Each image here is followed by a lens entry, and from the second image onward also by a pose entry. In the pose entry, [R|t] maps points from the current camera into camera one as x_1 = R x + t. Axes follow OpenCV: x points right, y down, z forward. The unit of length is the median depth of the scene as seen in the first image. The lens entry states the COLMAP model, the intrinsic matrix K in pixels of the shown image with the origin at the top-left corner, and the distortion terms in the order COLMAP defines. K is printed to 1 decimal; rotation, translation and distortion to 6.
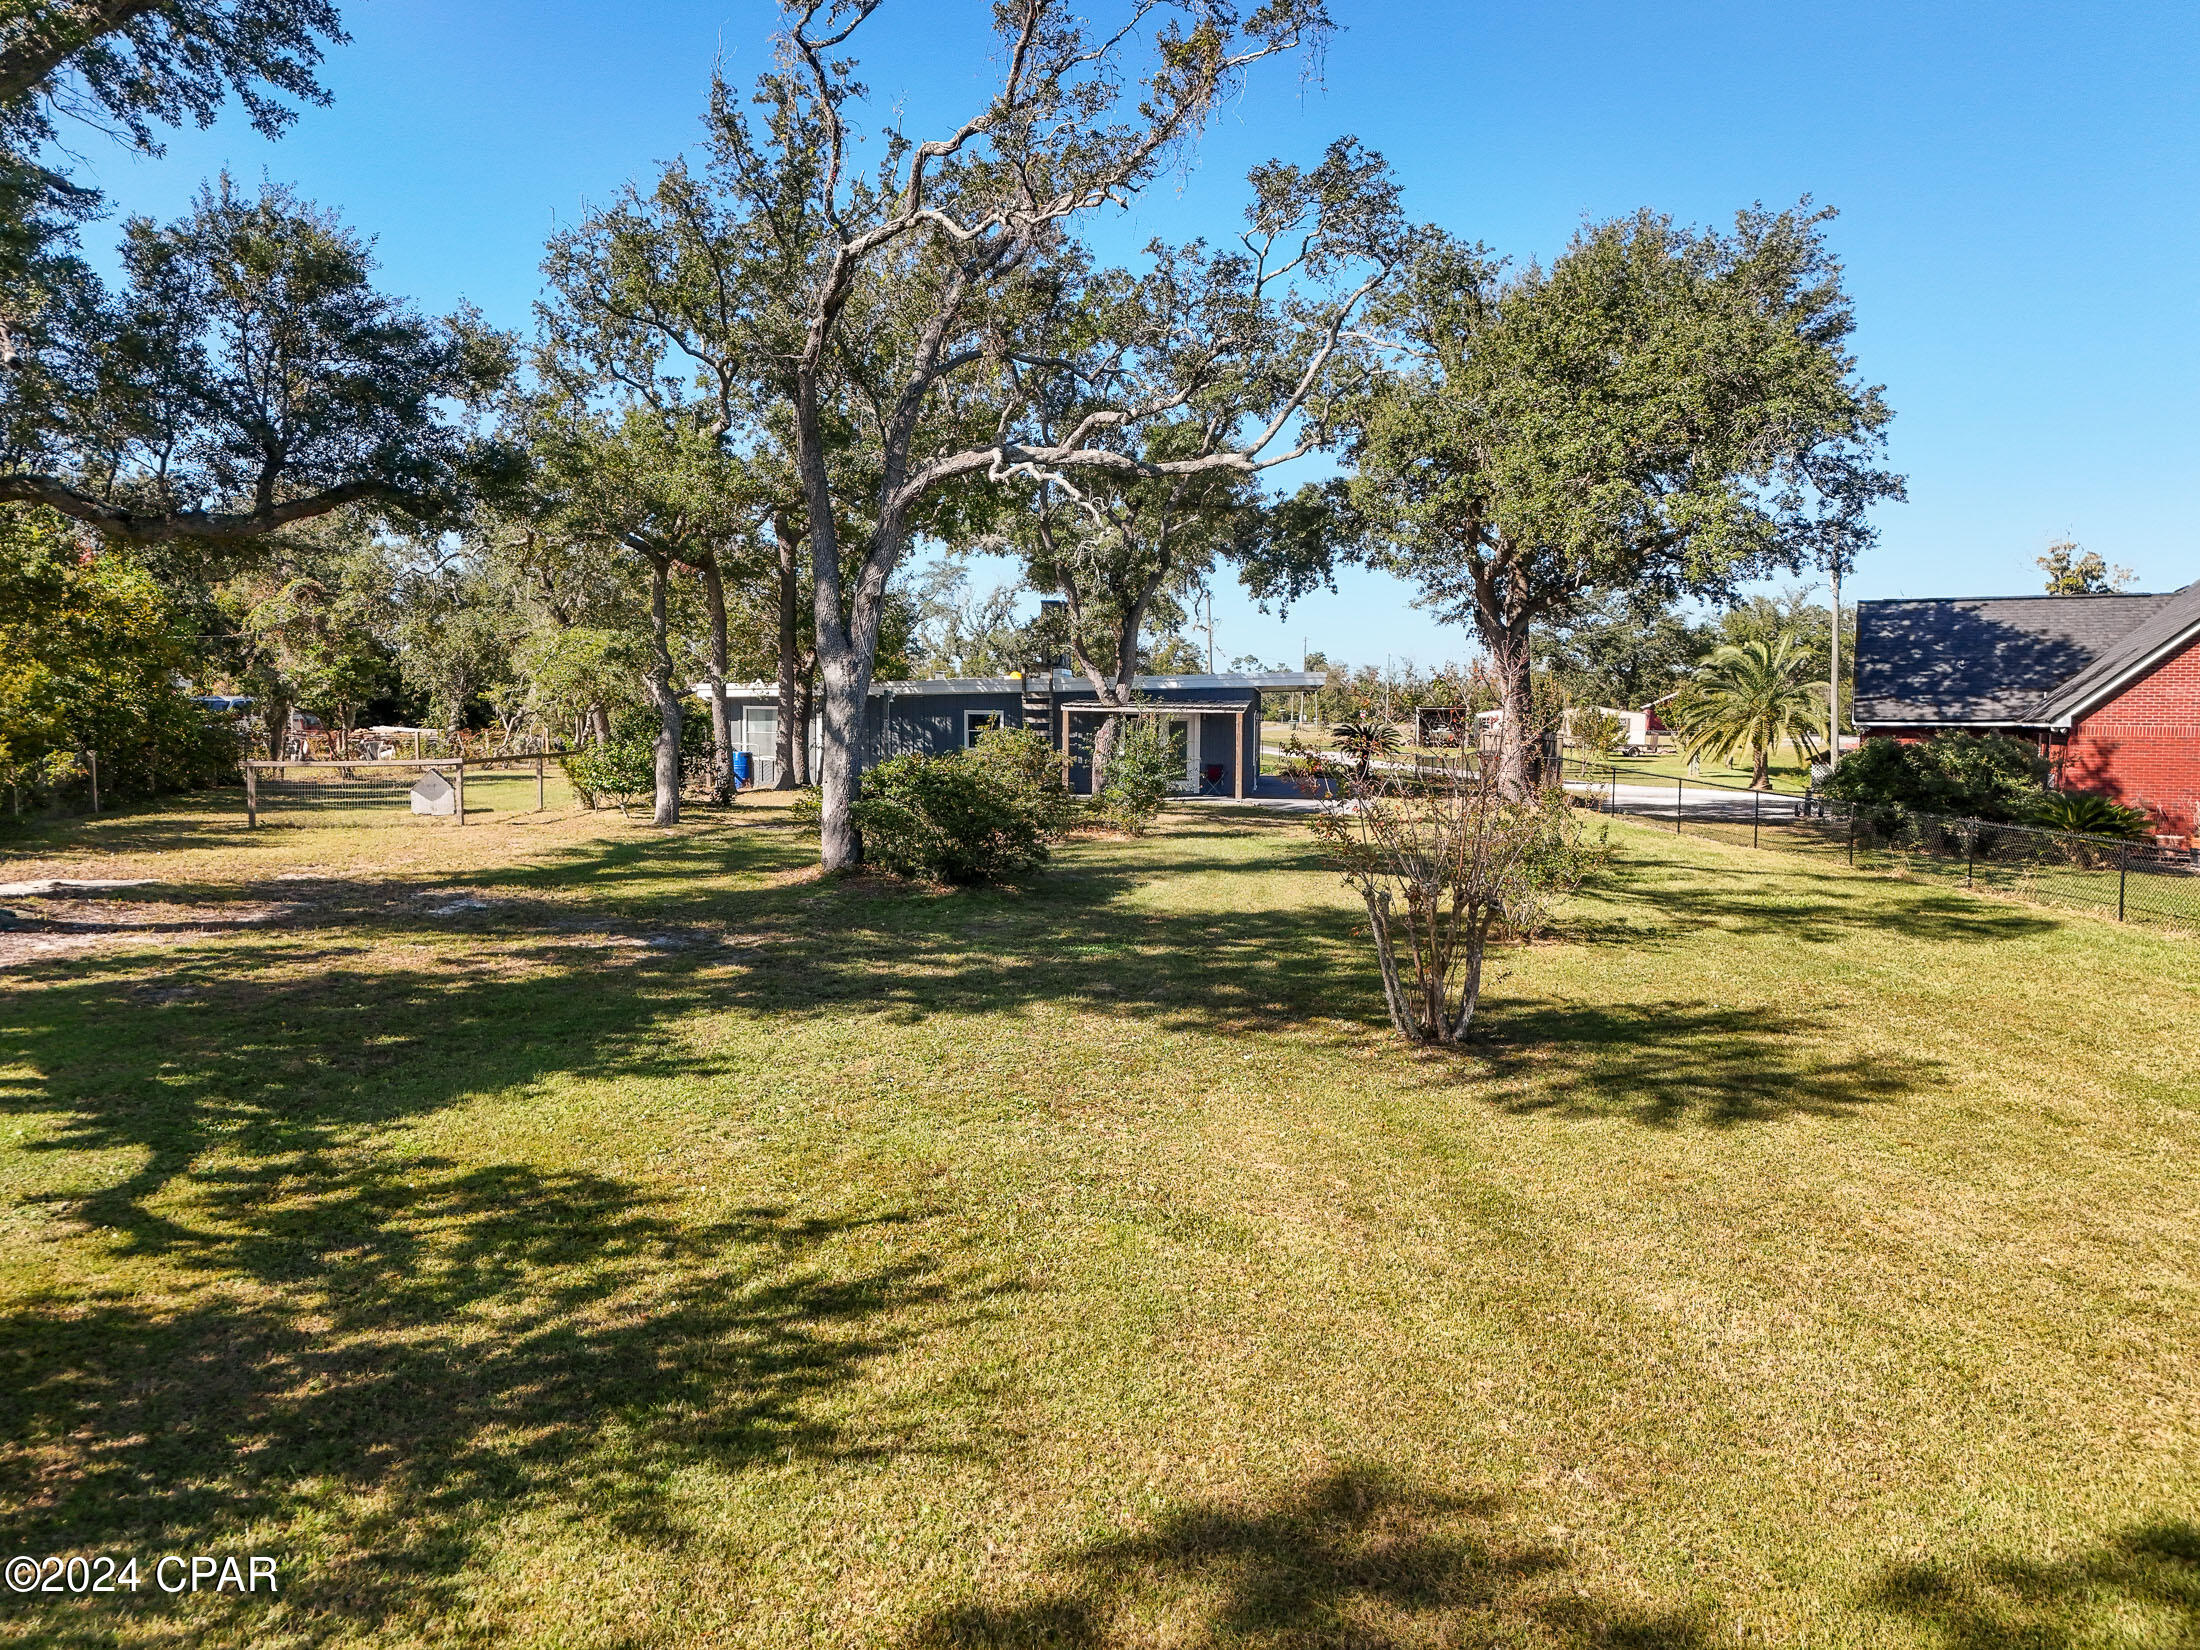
lens RADIAL K [[1575.7, 0, 1101.5], [0, 1575.7, 830.7], [0, 0, 1]] dist [0.163517, -0.257750]
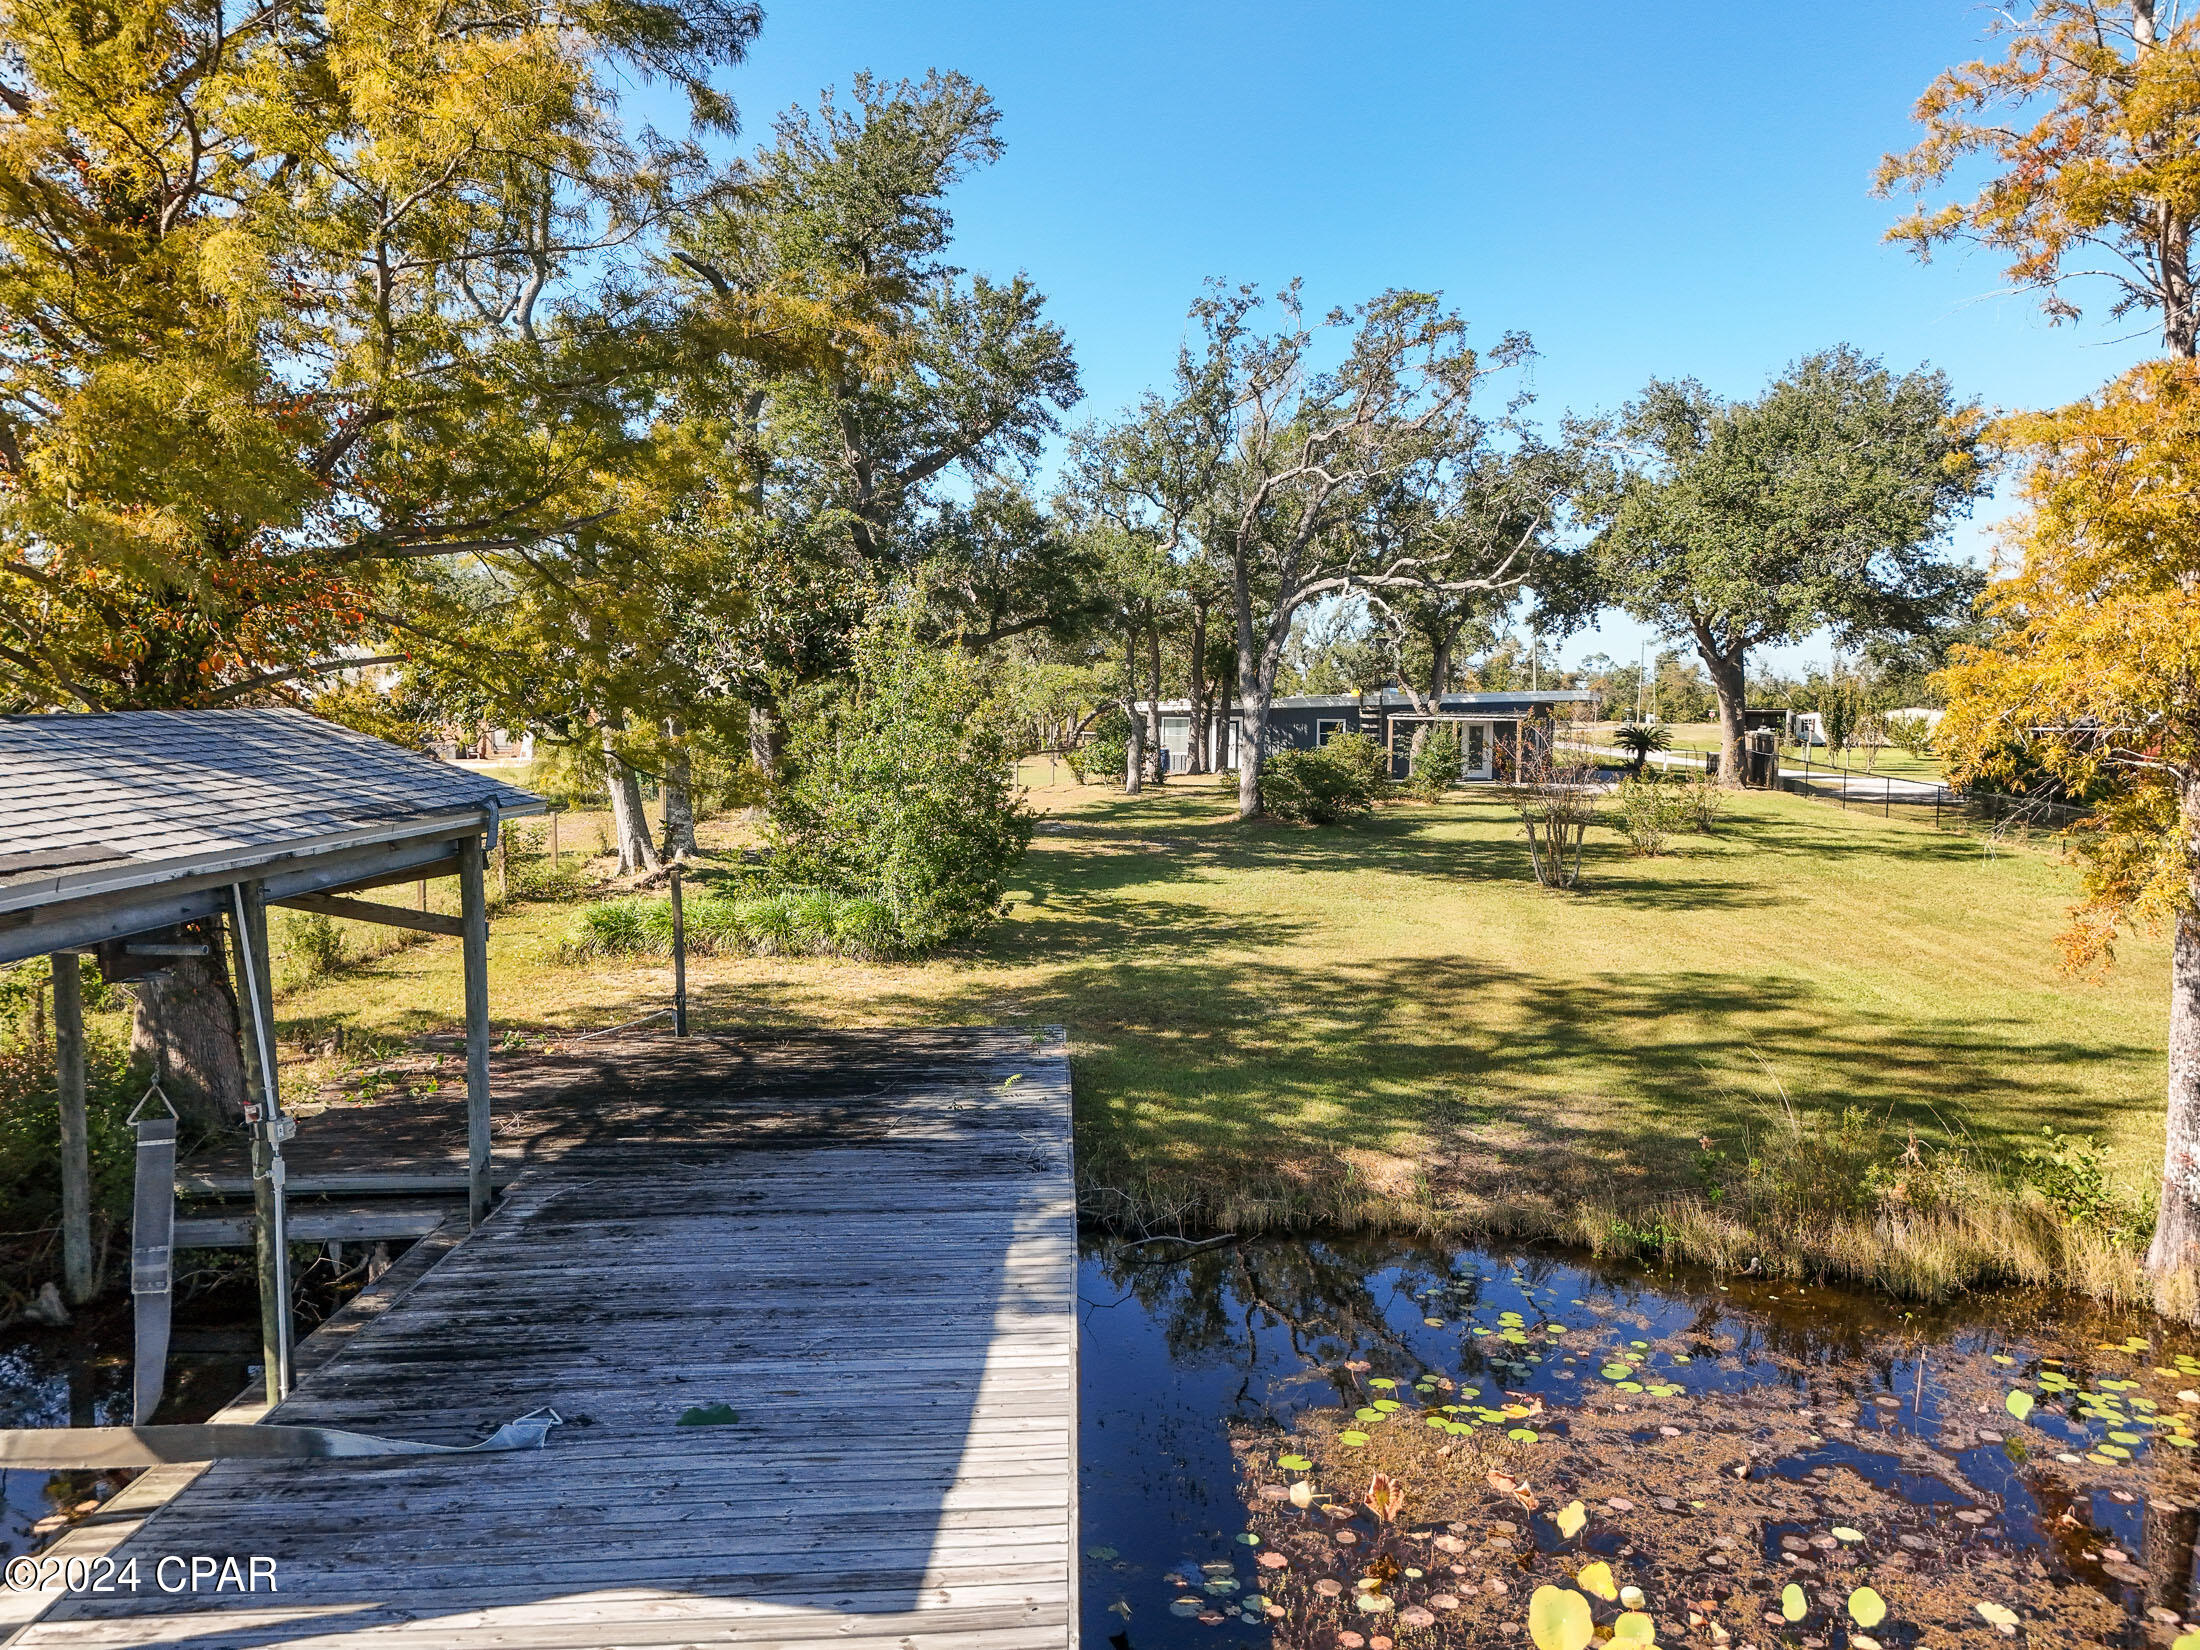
lens RADIAL K [[1575.7, 0, 1101.5], [0, 1575.7, 830.7], [0, 0, 1]] dist [0.163517, -0.257750]
pose [[0.977336, 0.014047, -0.211229, 0.030358], [-0.014022, 0.999900, 0.001620, 0.029641], [0.211231, 0.001378, 0.977435, -0.528007]]
